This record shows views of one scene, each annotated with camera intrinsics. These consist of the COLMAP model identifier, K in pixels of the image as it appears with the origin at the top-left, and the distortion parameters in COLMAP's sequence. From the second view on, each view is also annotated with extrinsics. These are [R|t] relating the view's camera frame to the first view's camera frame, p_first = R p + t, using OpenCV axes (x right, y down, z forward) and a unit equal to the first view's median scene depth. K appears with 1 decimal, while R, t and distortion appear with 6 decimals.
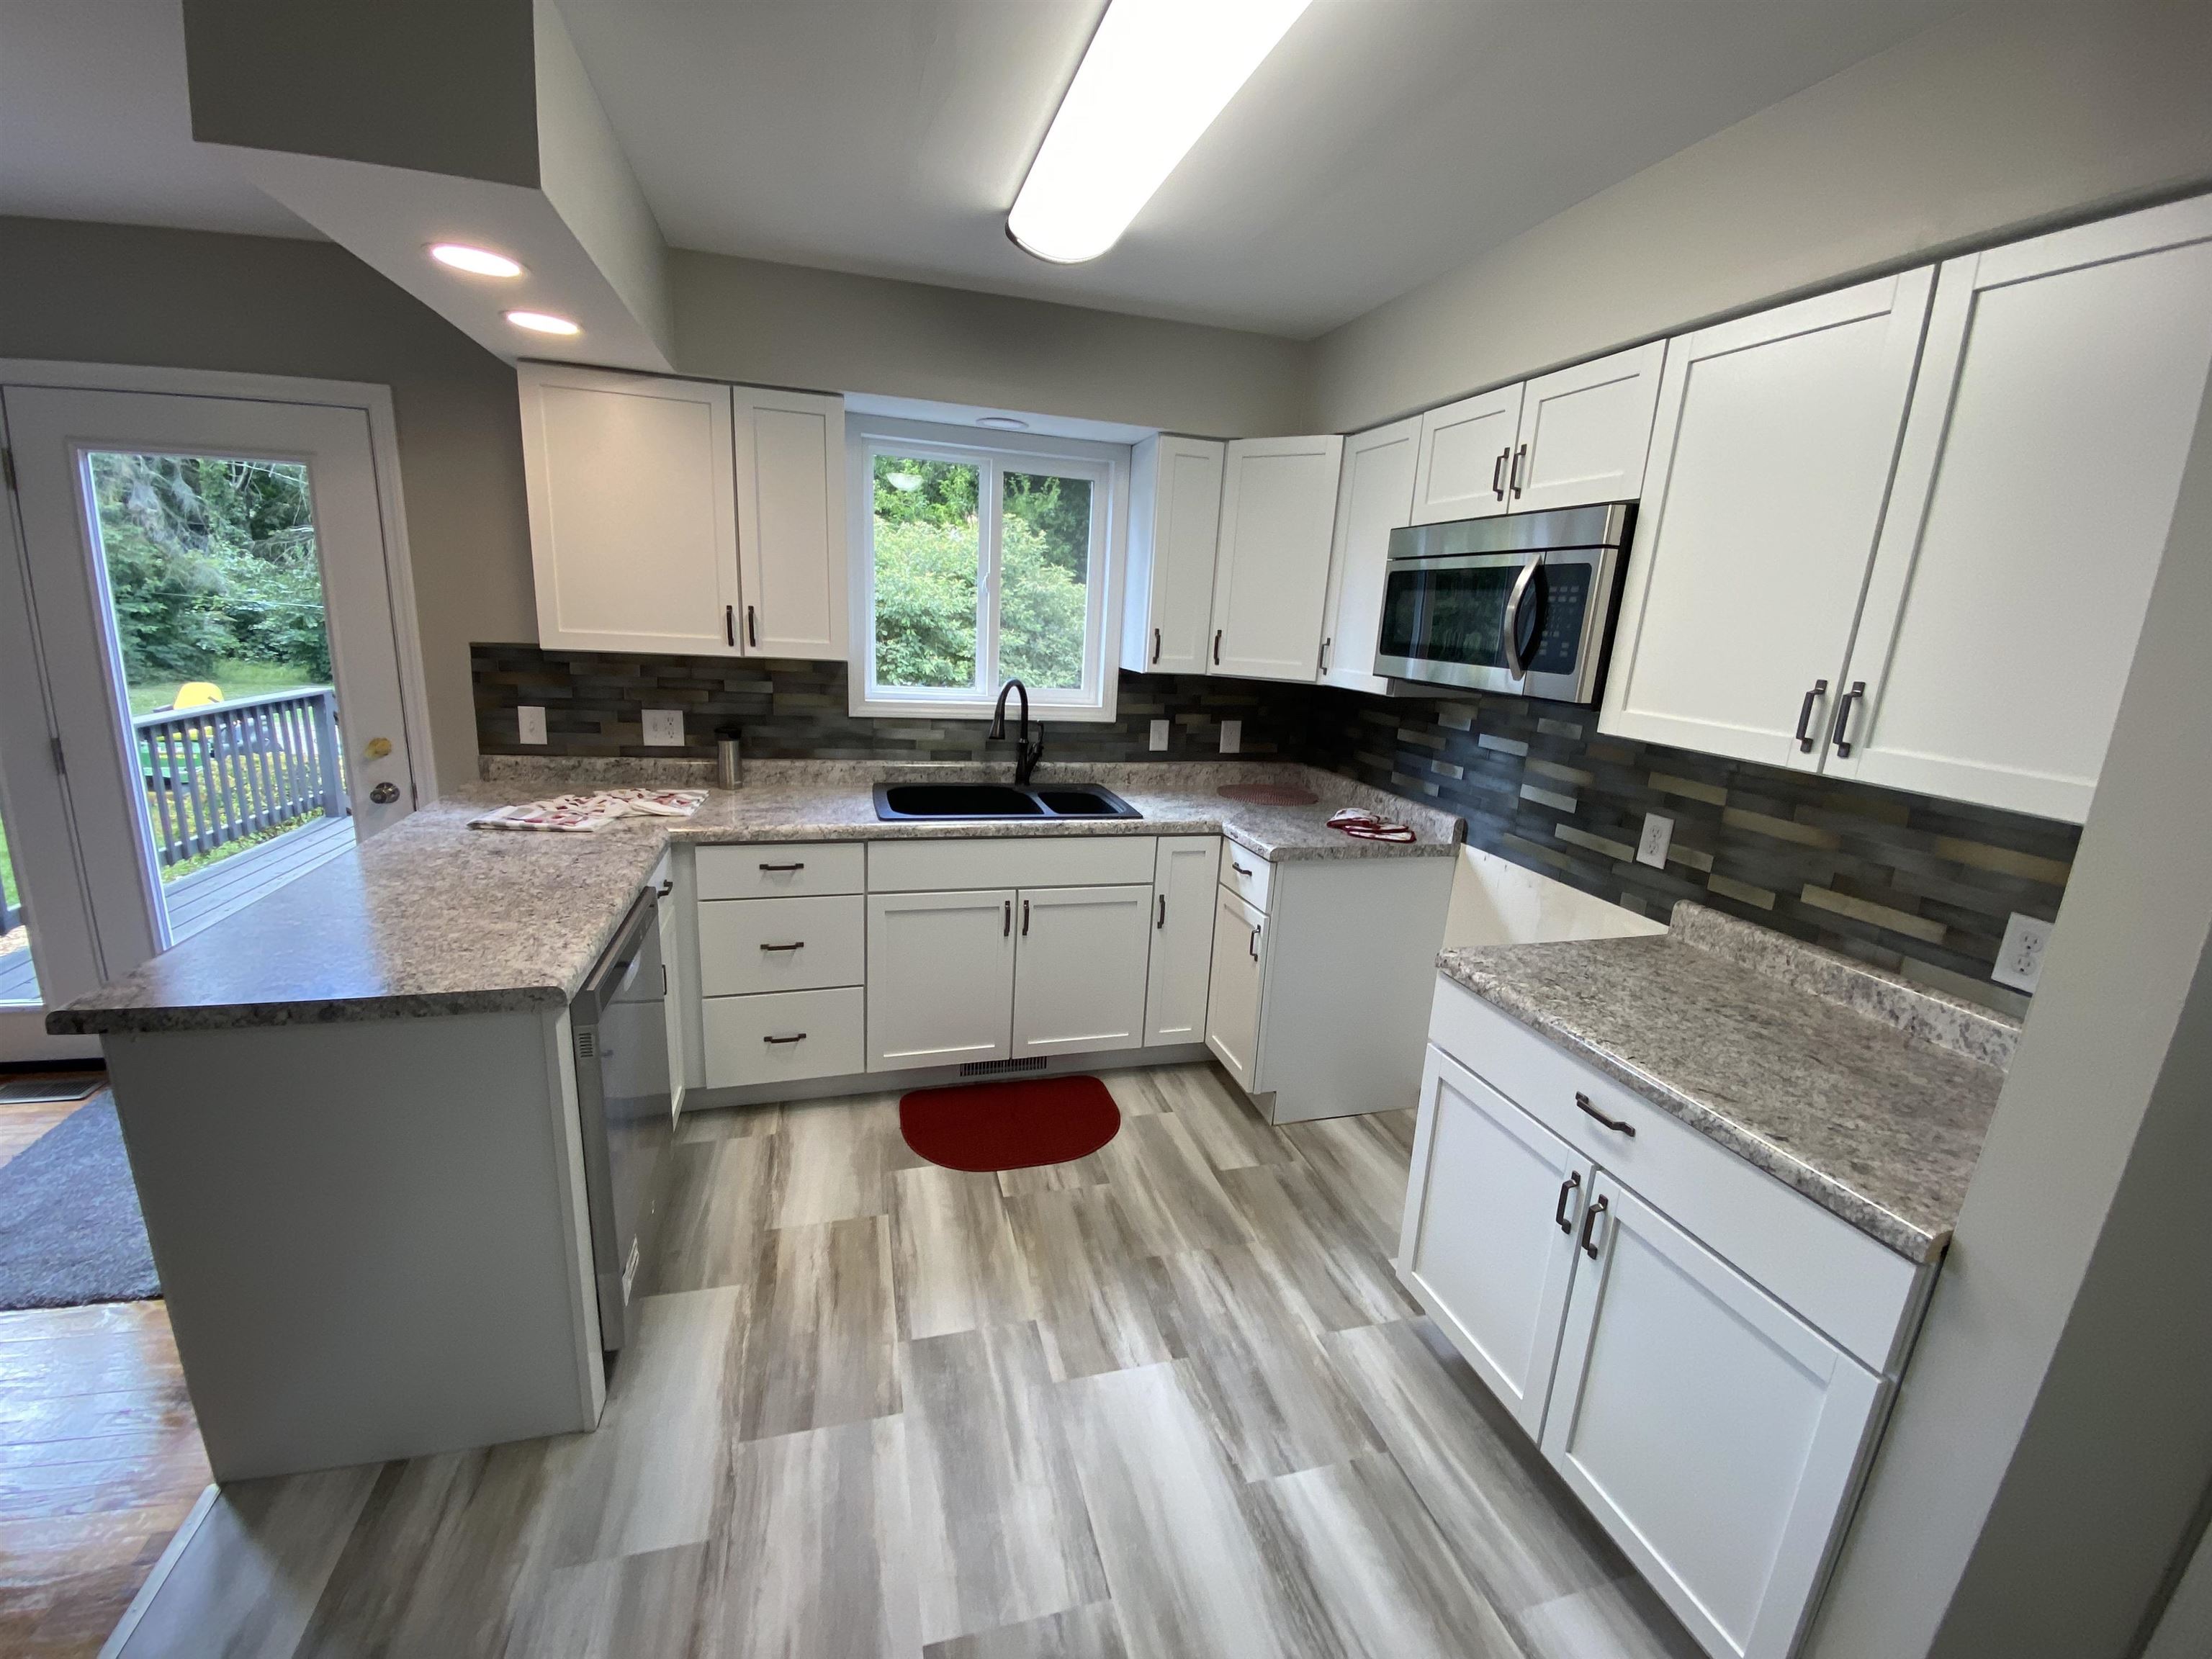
lens RADIAL K [[889.9, 0, 1106.0], [0, 889.9, 829.5], [0, 0, 1]] dist [0.000656, 0.000033]
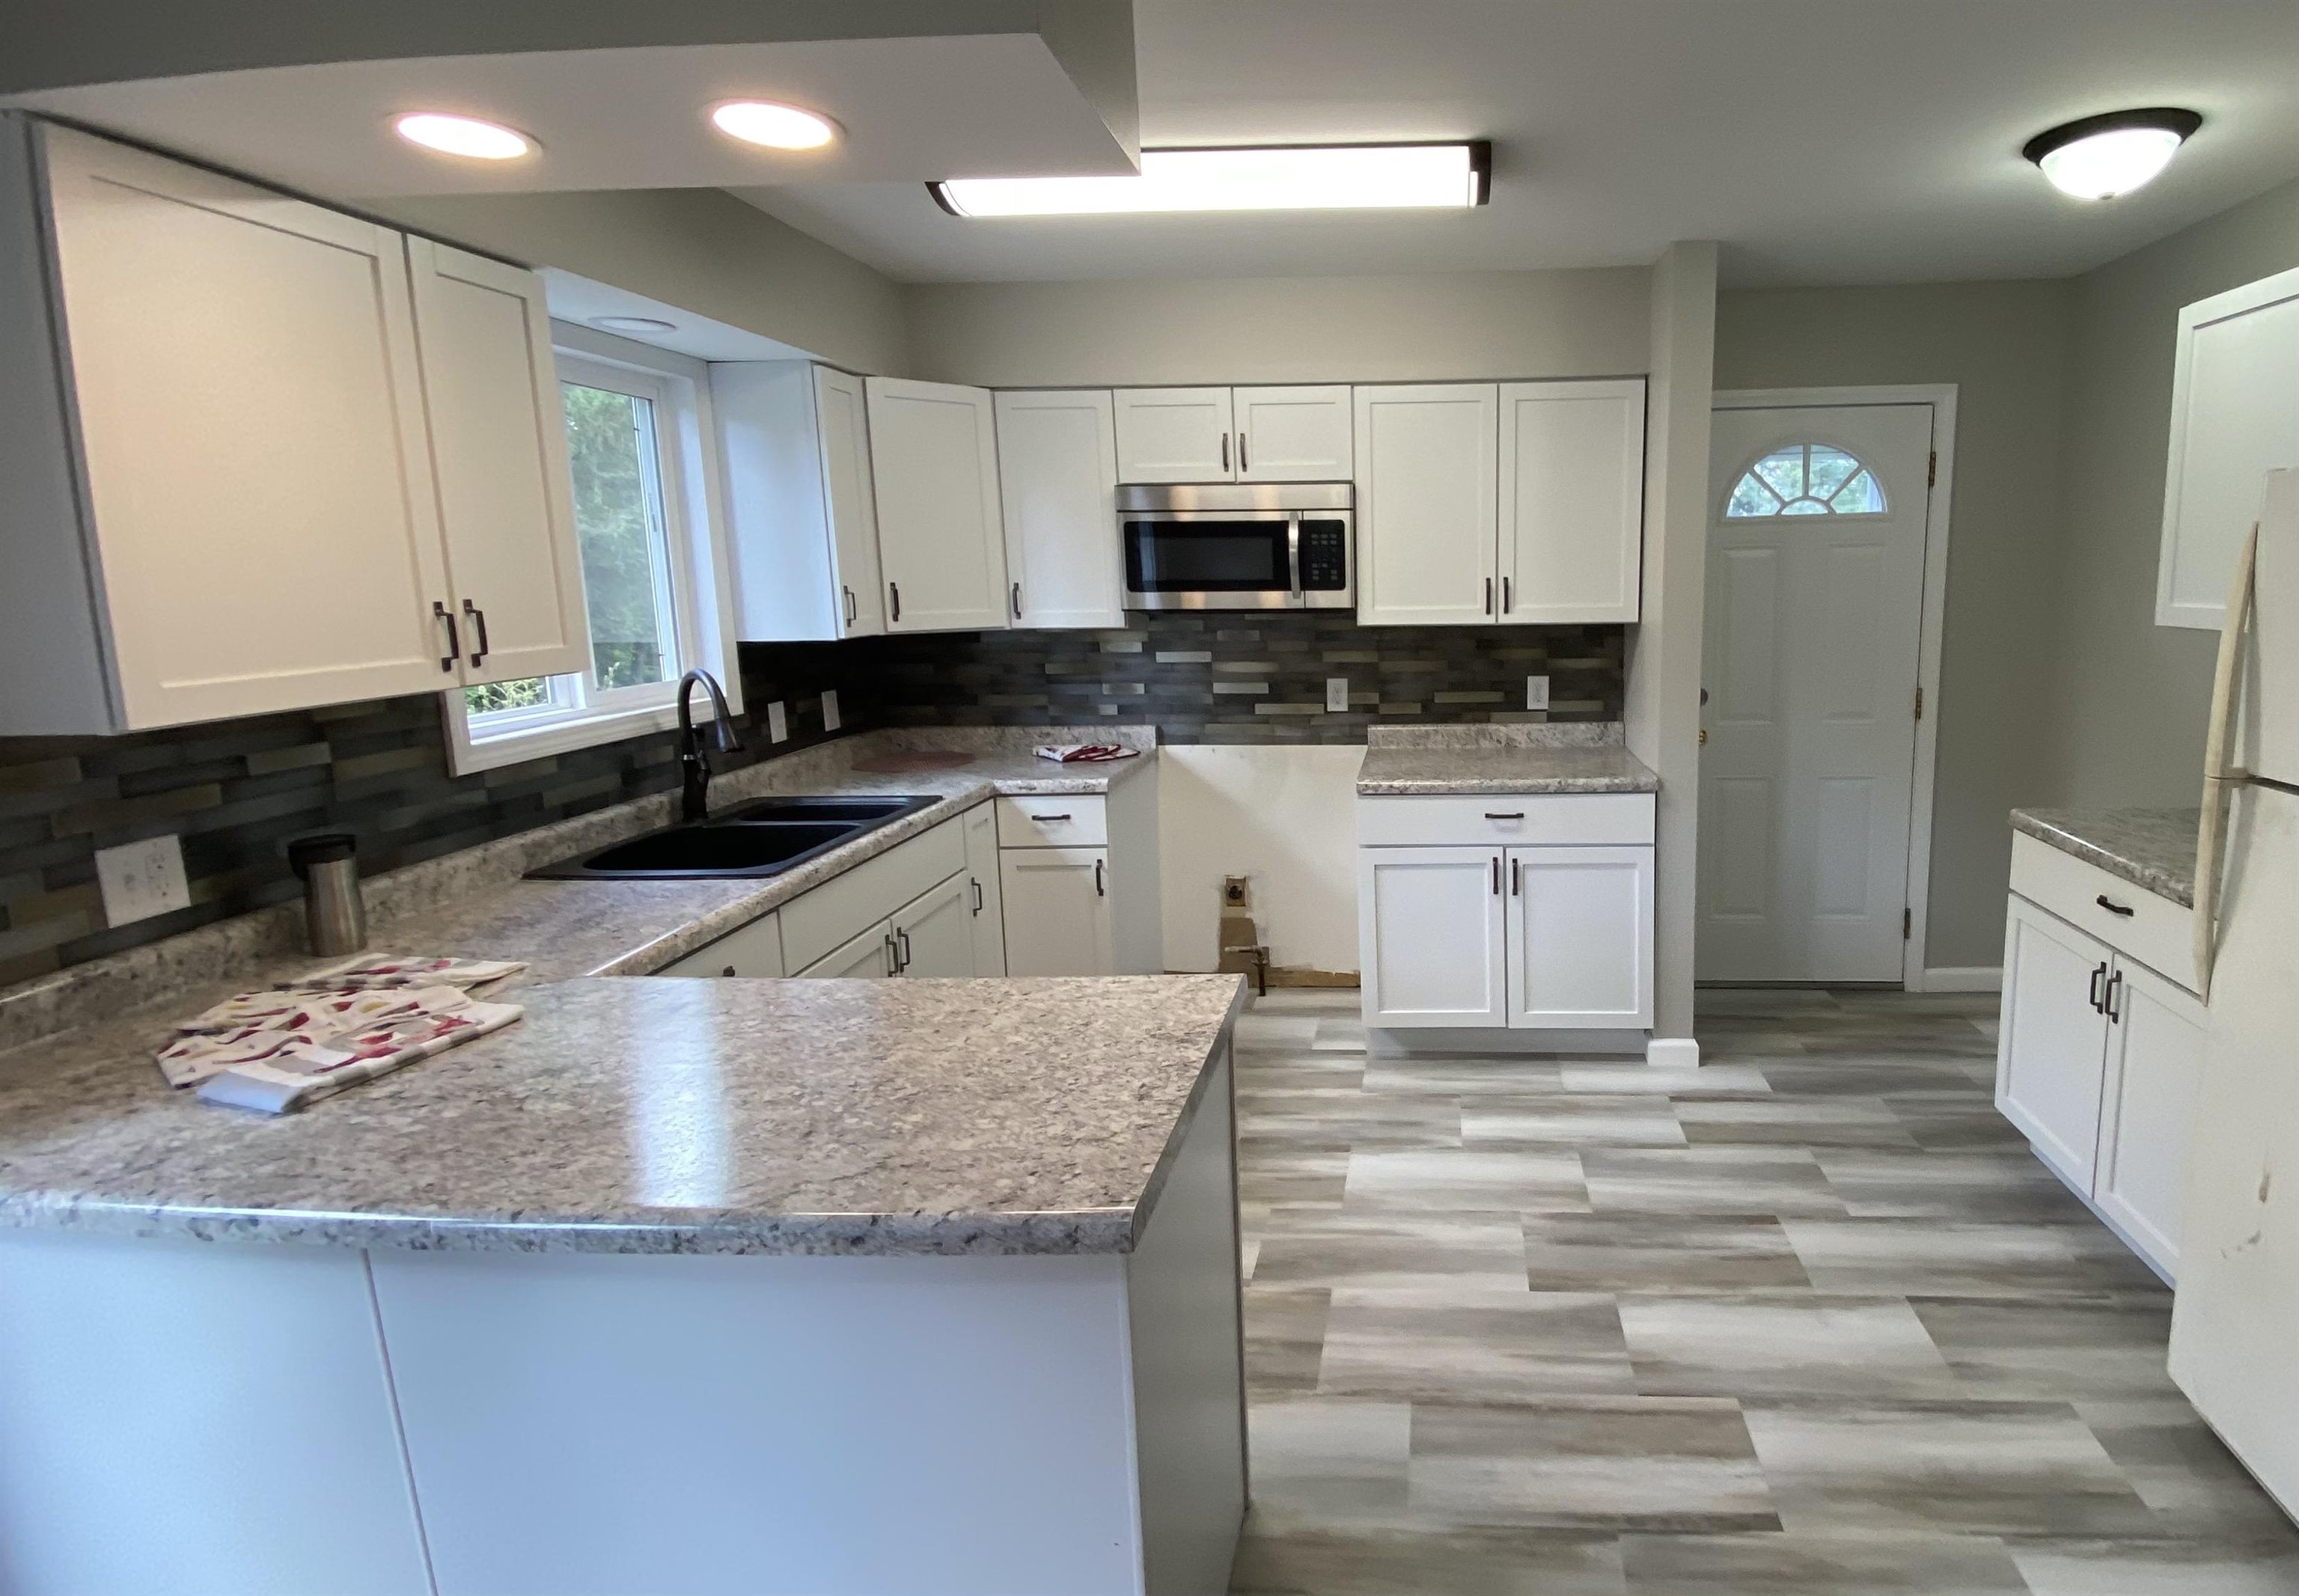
lens RADIAL K [[1093.4, 0, 1399.1], [0, 1093.4, 738.7], [0, 0, 1]] dist [0.038026, -0.037382]
pose [[0.313697, -0.202929, 0.927585, -0.951949], [0.255573, 0.958889, 0.123346, -0.102924], [-0.914482, 0.198373, 0.352664, 0.221604]]
